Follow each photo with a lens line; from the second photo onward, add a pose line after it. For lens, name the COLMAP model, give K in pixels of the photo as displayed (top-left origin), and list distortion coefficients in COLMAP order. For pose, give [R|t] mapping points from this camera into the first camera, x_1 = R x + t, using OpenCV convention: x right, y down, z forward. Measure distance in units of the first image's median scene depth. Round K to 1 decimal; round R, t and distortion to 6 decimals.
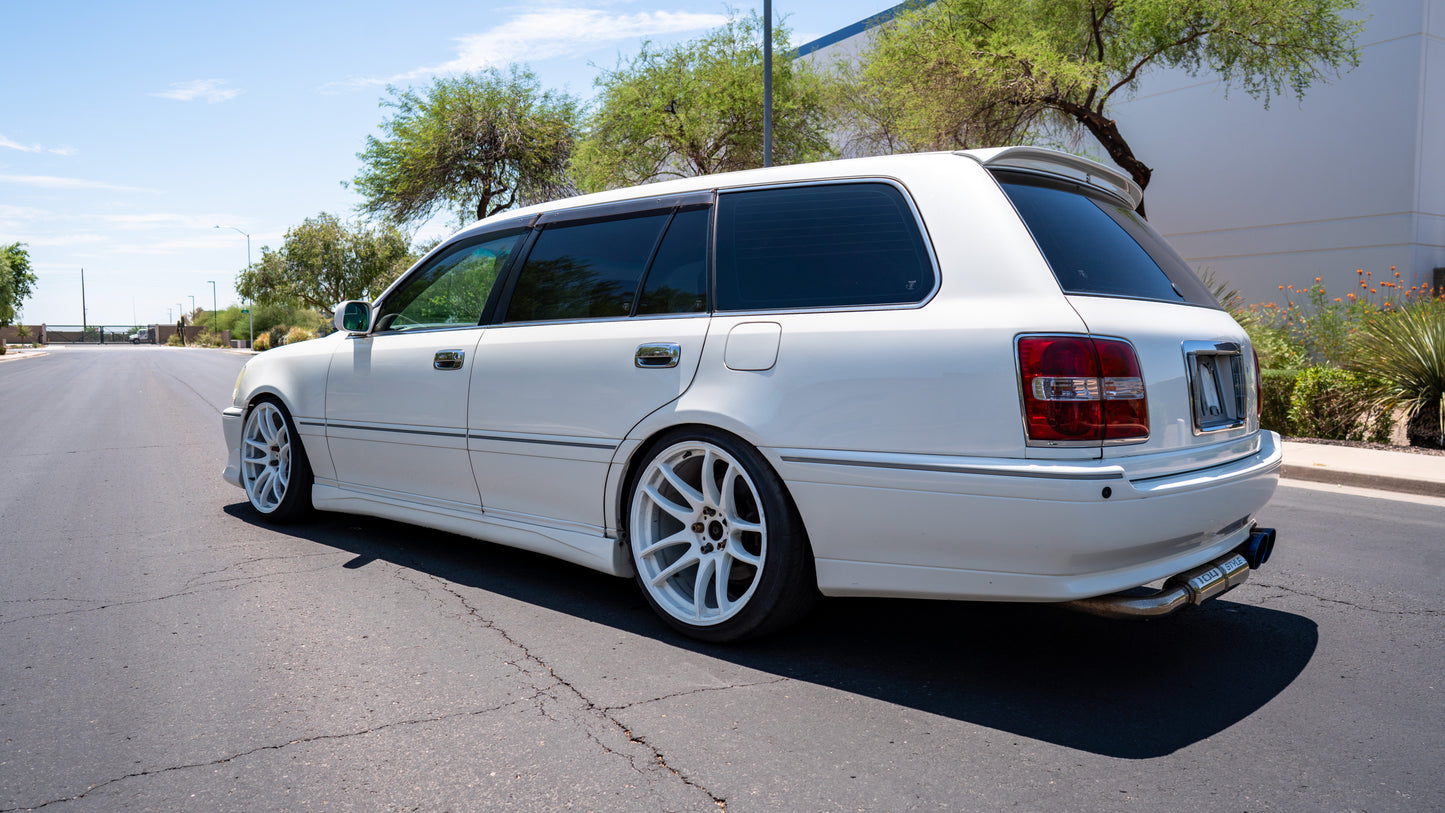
lens RADIAL K [[1008.8, 0, 695.4], [0, 1008.8, 408.4], [0, 0, 1]] dist [-0.062978, 0.049503]
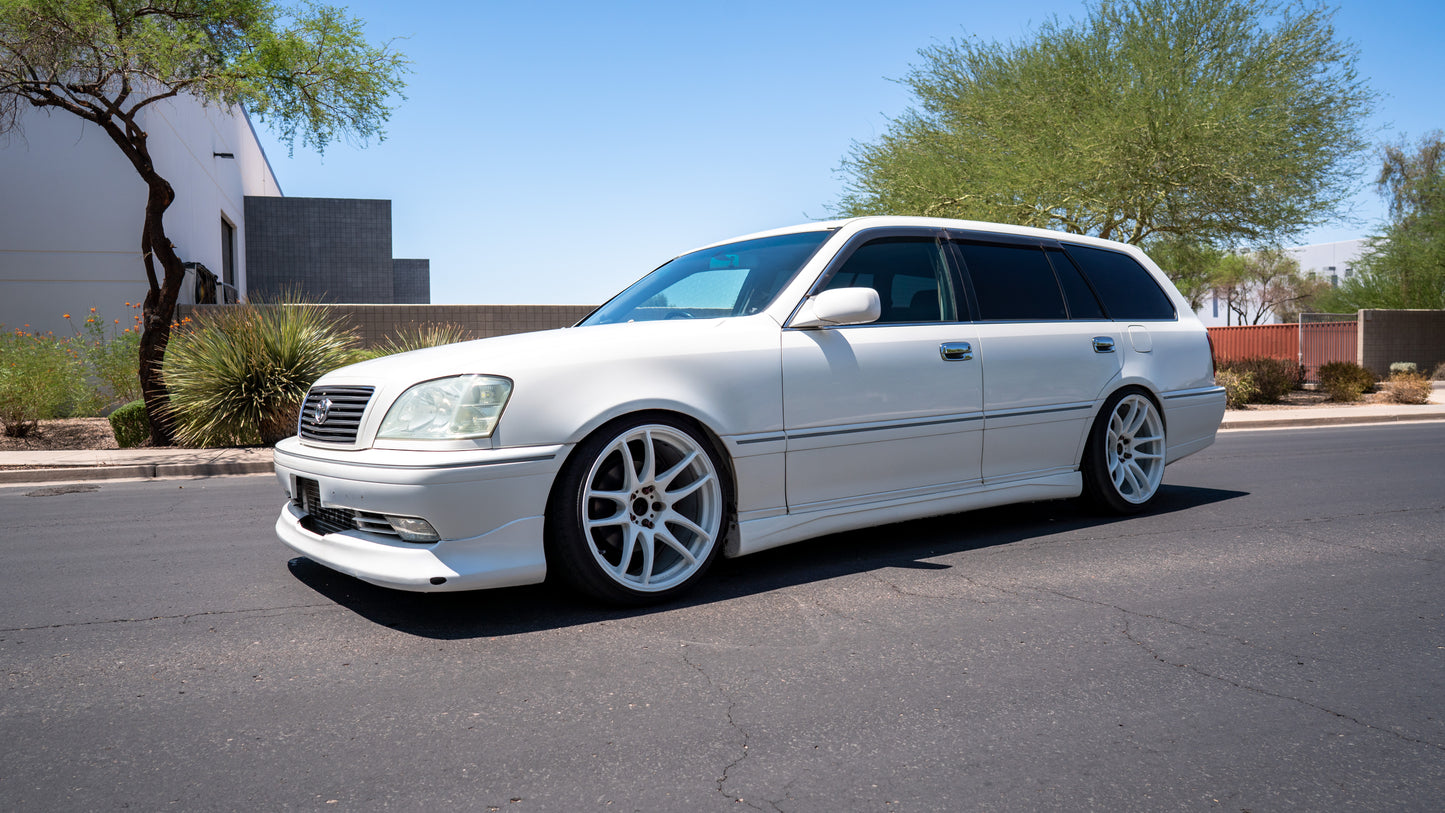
lens RADIAL K [[1008.8, 0, 695.4], [0, 1008.8, 408.4], [0, 0, 1]] dist [-0.062978, 0.049503]
pose [[0.196111, -0.046509, 0.979478, -1.728165], [0.083543, 0.996035, 0.030568, -0.055350], [-0.977016, 0.075834, 0.199219, 1.344890]]
